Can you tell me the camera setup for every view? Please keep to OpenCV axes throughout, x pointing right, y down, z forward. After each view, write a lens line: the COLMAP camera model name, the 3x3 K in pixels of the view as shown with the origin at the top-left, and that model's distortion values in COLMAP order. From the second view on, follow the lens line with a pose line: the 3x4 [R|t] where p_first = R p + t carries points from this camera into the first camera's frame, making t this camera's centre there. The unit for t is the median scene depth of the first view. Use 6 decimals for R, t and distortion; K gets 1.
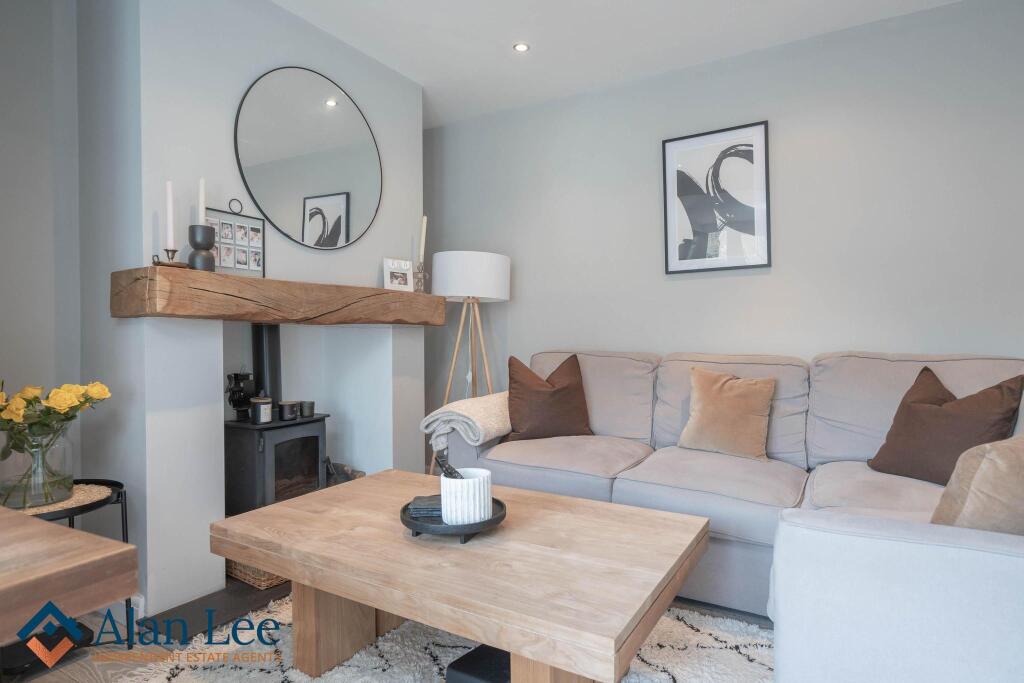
lens RADIAL K [[537.4, 0, 512.0], [0, 537.4, 341.5], [0, 0, 1]] dist [-0.001794, 0.000079]
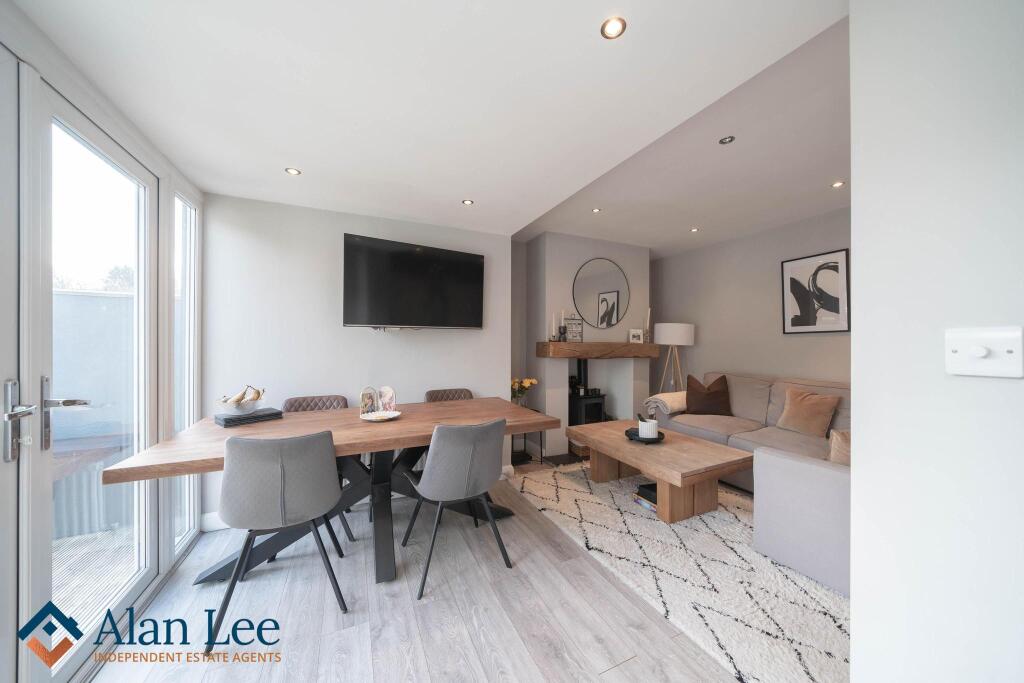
lens RADIAL K [[358.8, 0, 526.6], [0, 358.8, 342.9], [0, 0, 1]] dist [-0.000263, -0.000017]
pose [[0.836443, 0.008740, -0.547984, 0.260842], [-0.010386, 0.999946, 0.000095, -0.099575], [0.547956, 0.005612, 0.836489, -0.588794]]
